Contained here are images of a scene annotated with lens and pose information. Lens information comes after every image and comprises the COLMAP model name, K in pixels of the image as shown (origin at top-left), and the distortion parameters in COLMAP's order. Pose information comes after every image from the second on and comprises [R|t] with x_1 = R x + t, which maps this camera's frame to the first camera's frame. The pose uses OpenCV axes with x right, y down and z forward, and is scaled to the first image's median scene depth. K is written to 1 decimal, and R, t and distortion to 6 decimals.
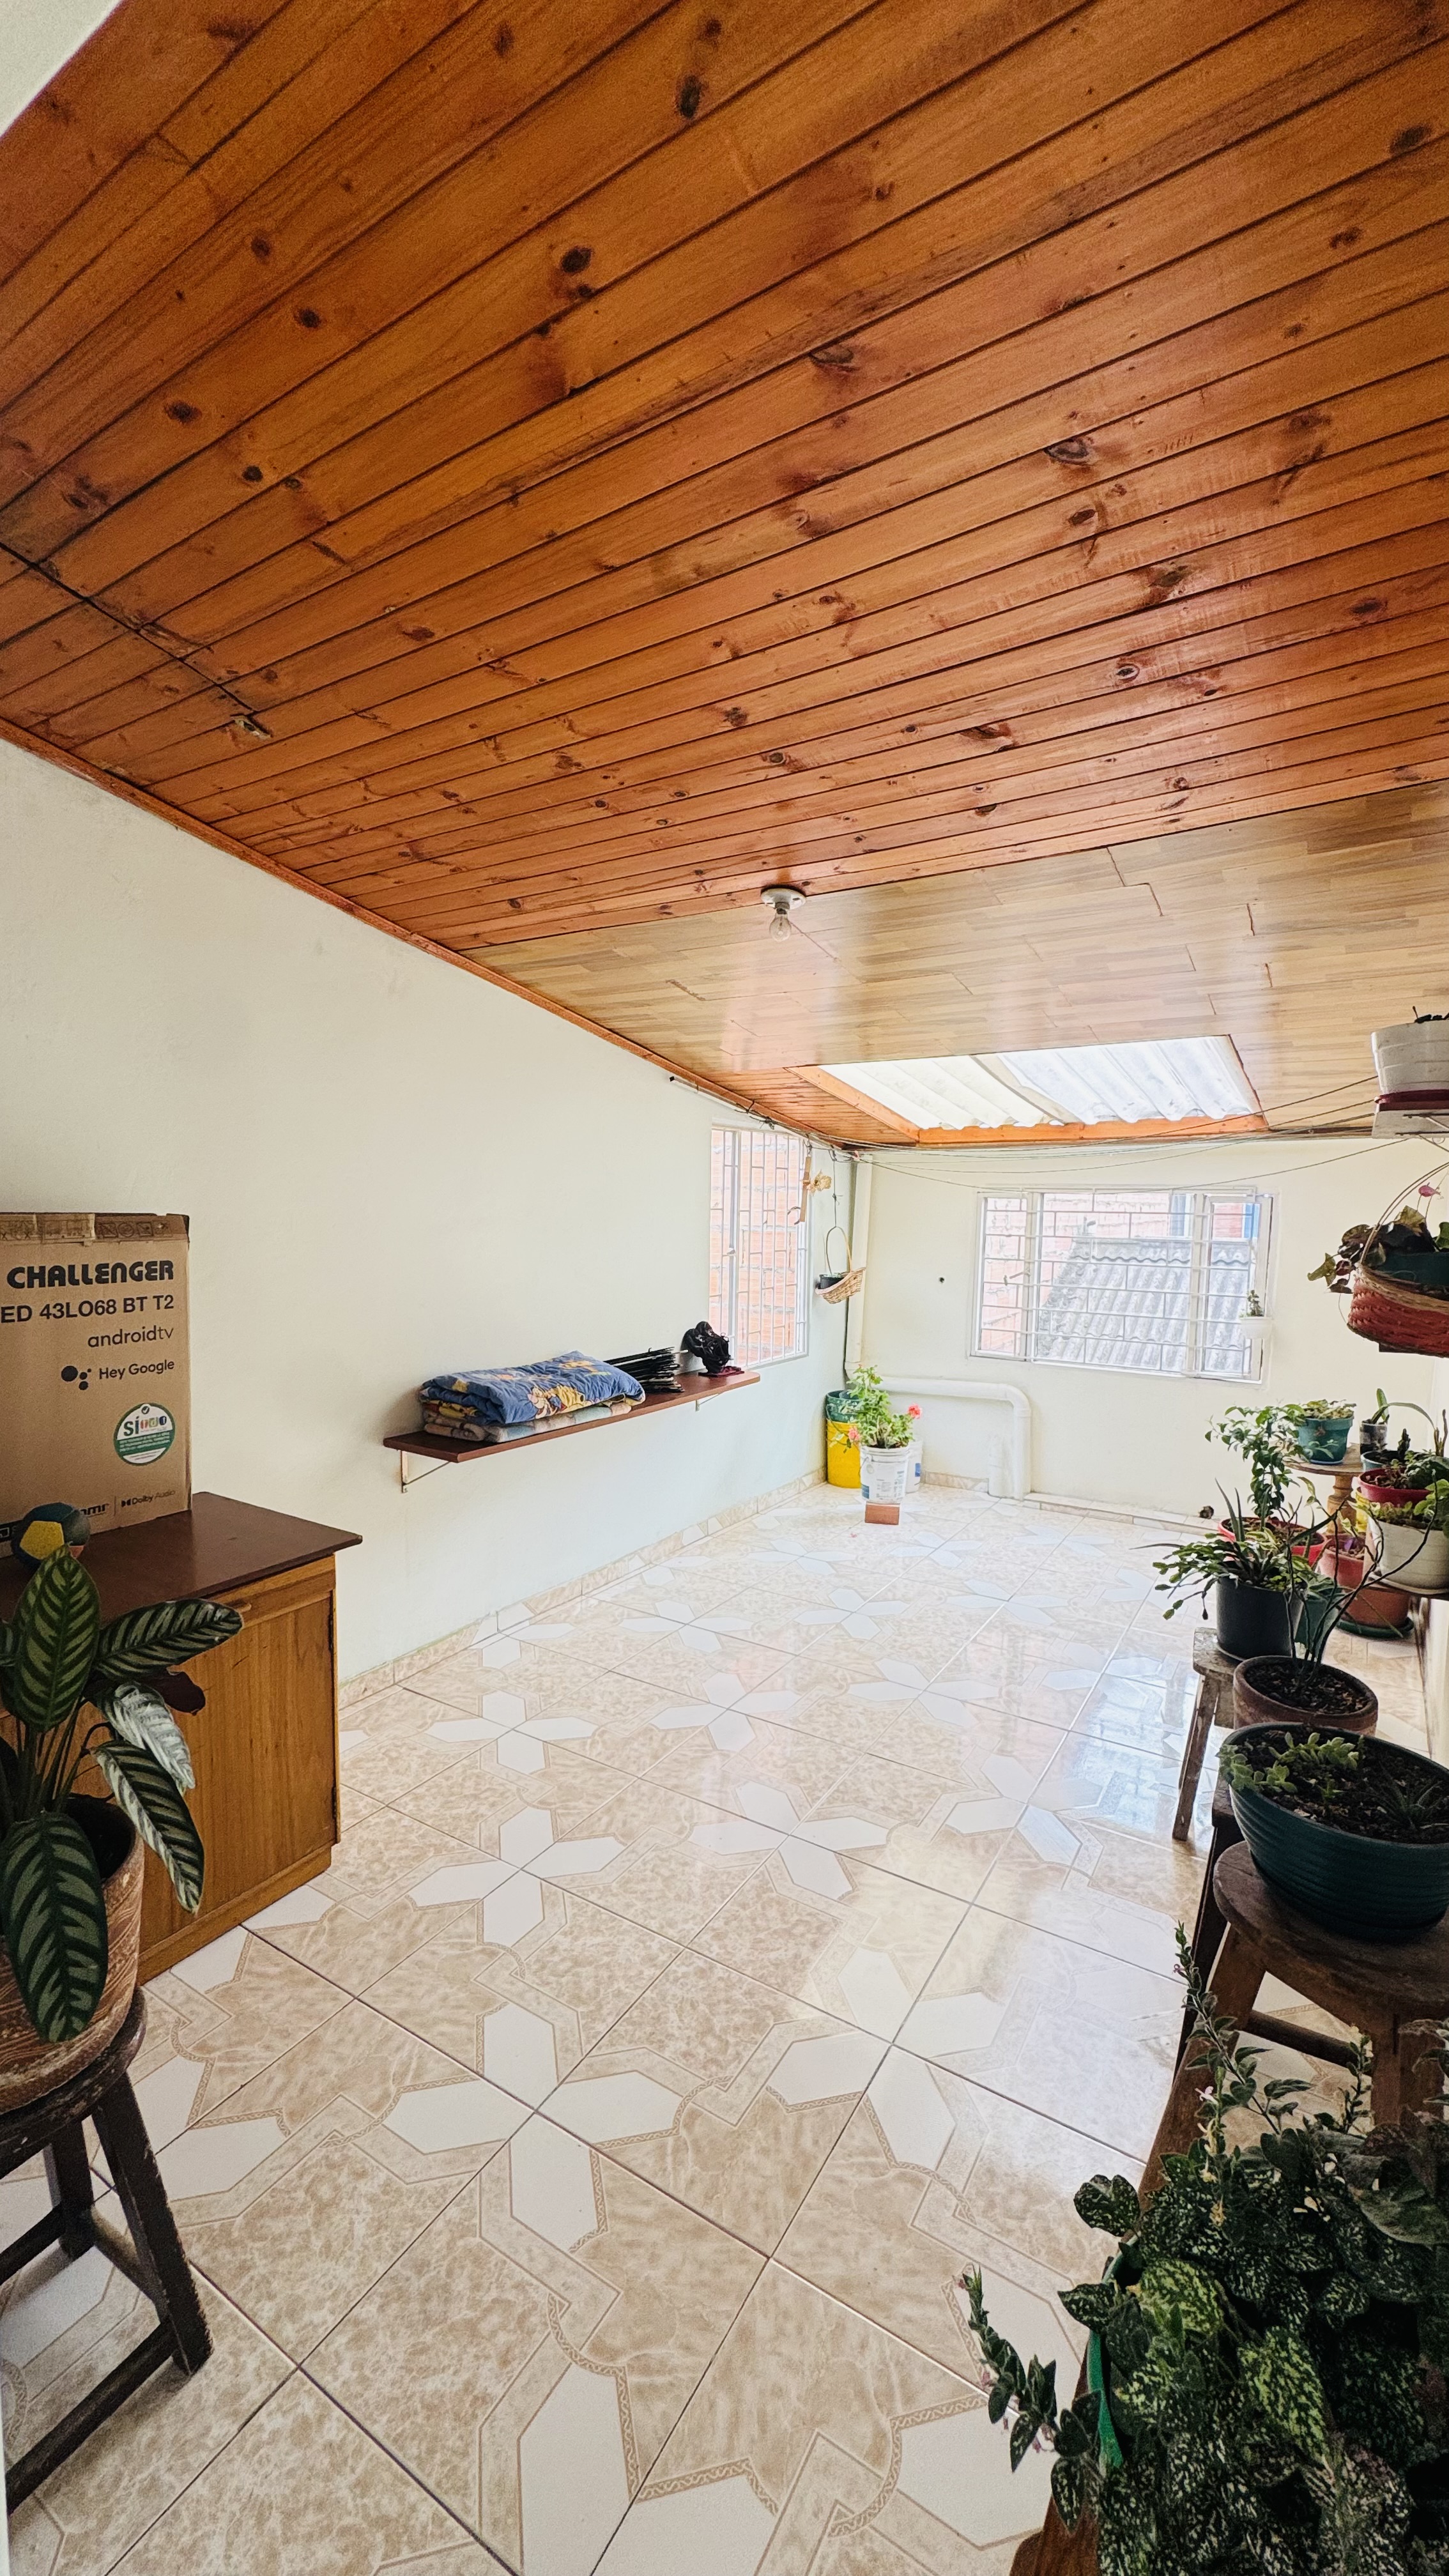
lens RADIAL K [[1028.5, 0, 727.1], [0, 1028.5, 1273.5], [0, 0, 1]] dist [-0.003920, 0.000112]
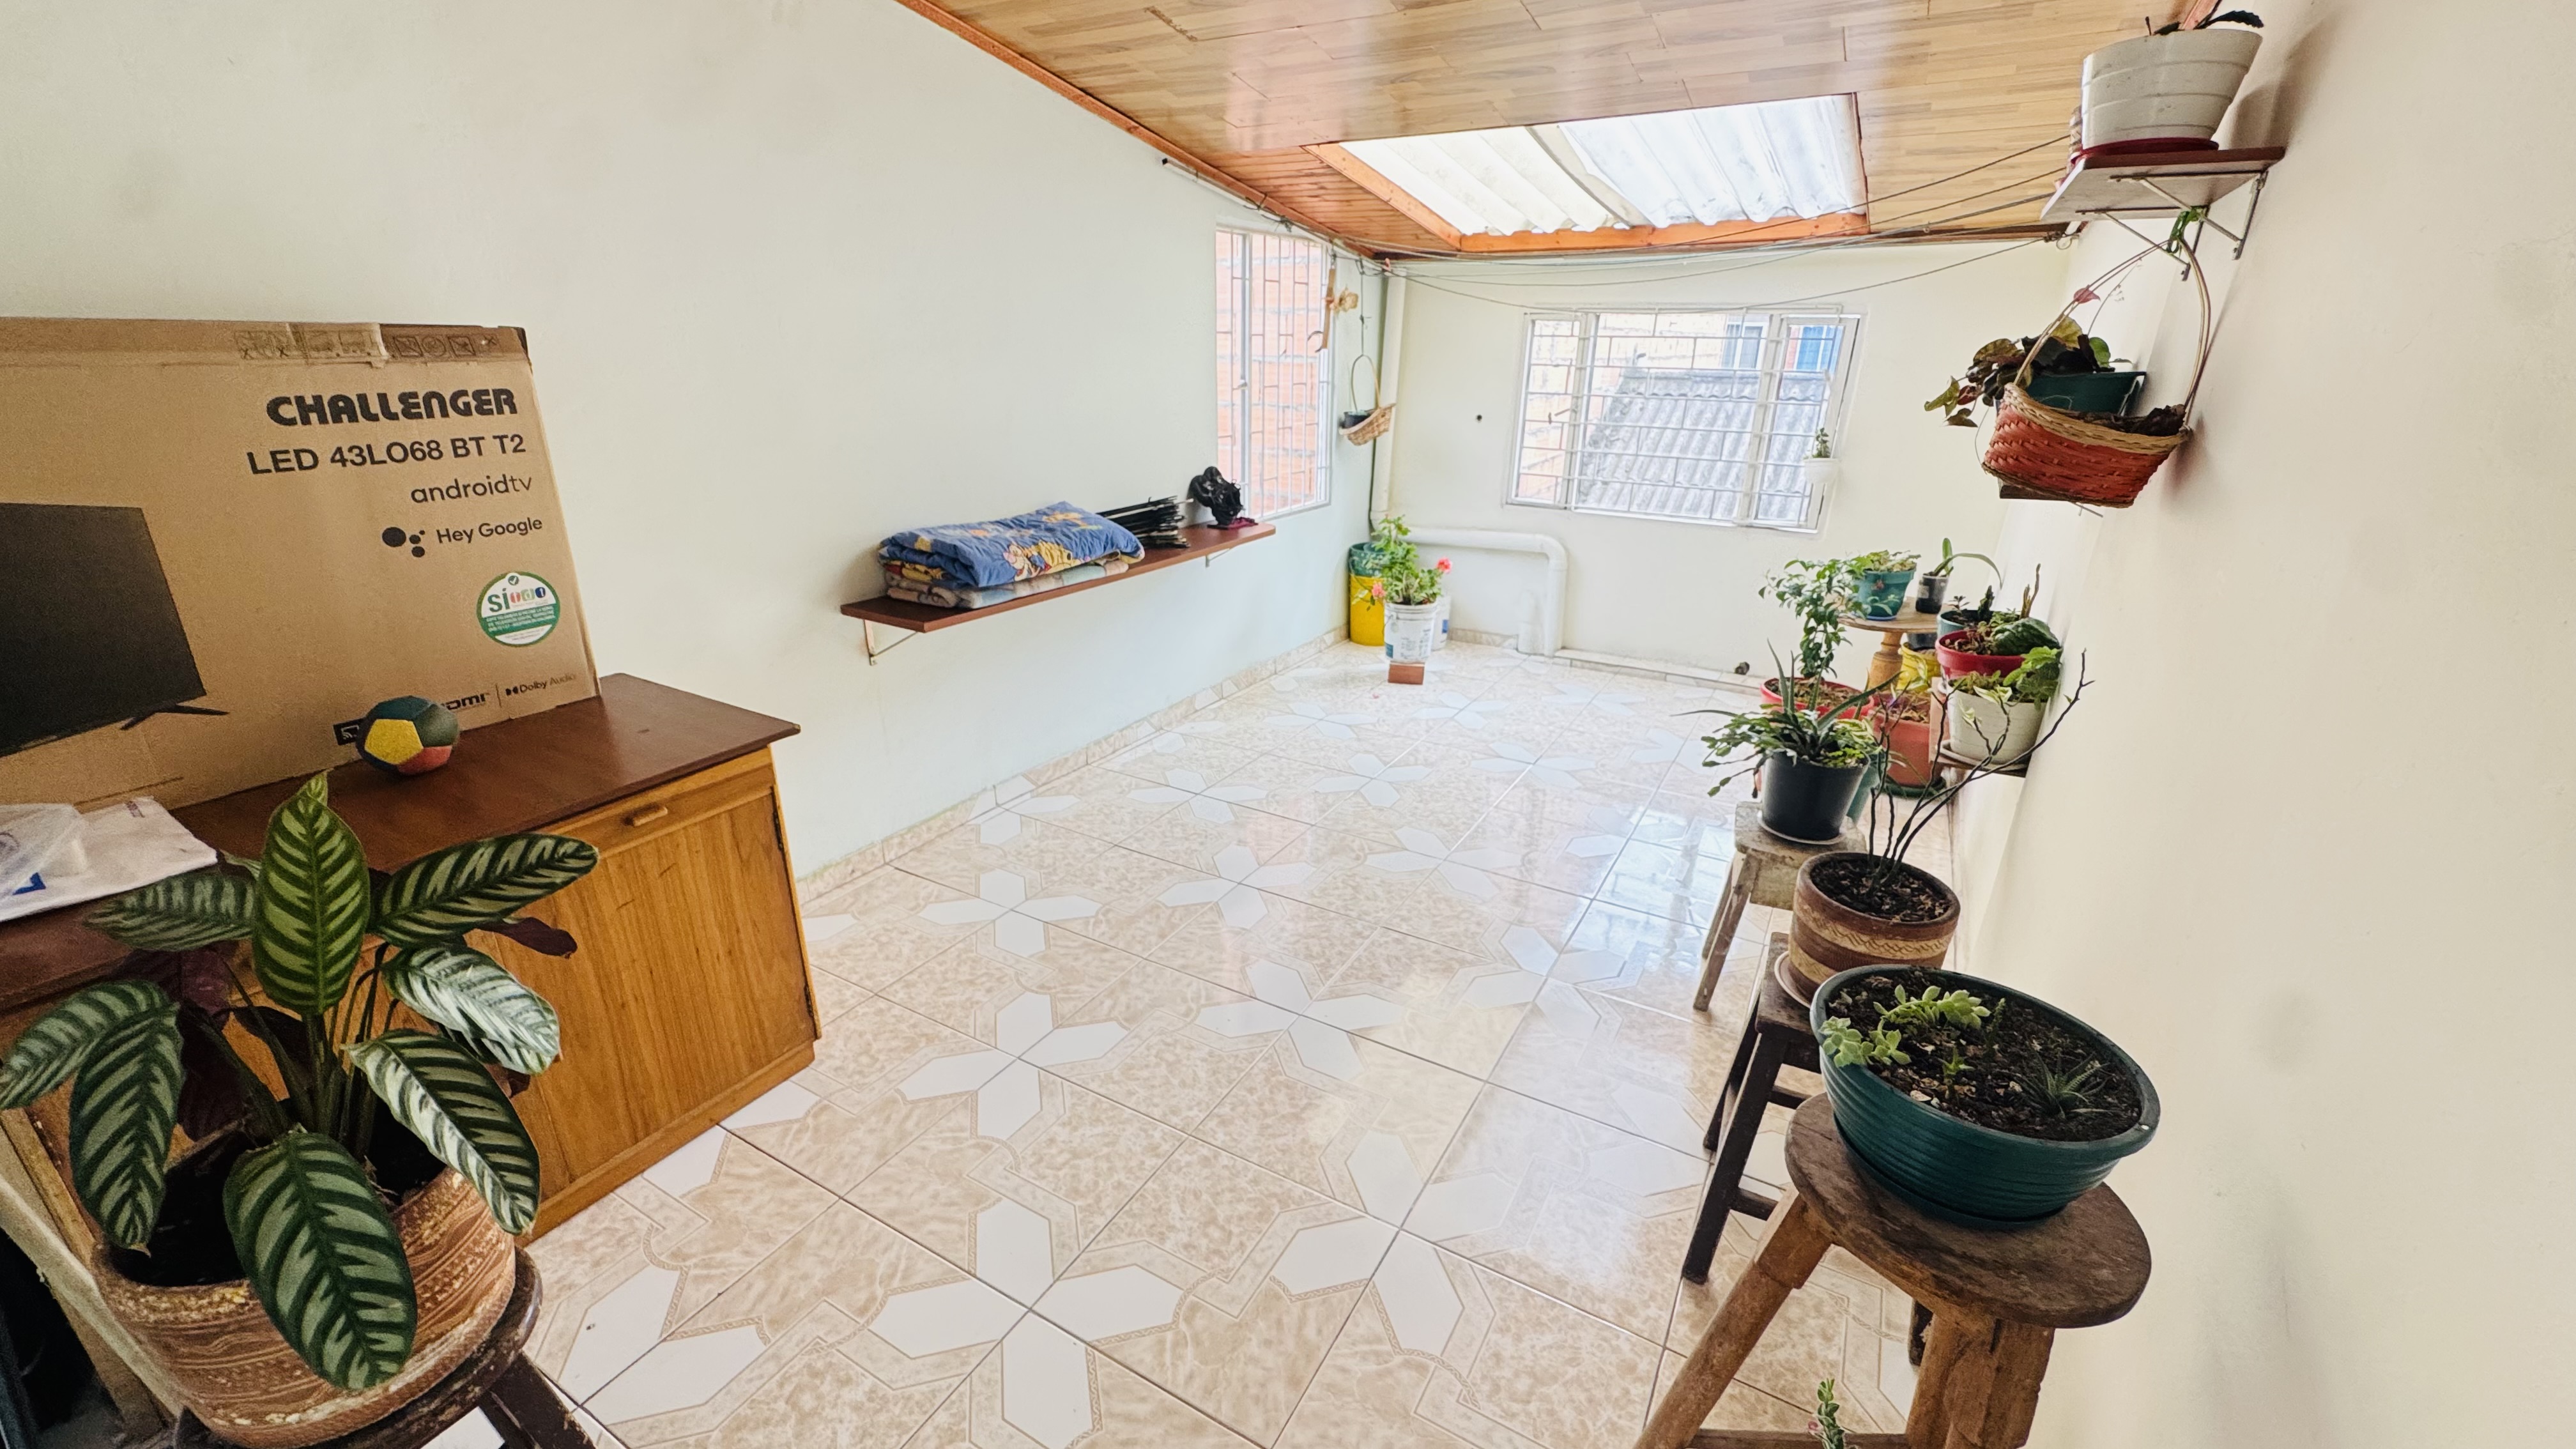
lens RADIAL K [[1028.5, 0, 1294.9], [0, 1028.5, 723.2], [0, 0, 1]] dist [-0.003920, 0.000112]
pose [[0.999215, -0.014393, 0.036897, 0.025796], [0.003235, 0.958174, 0.286169, 0.010651], [-0.039473, -0.285825, 0.957469, 0.169107]]
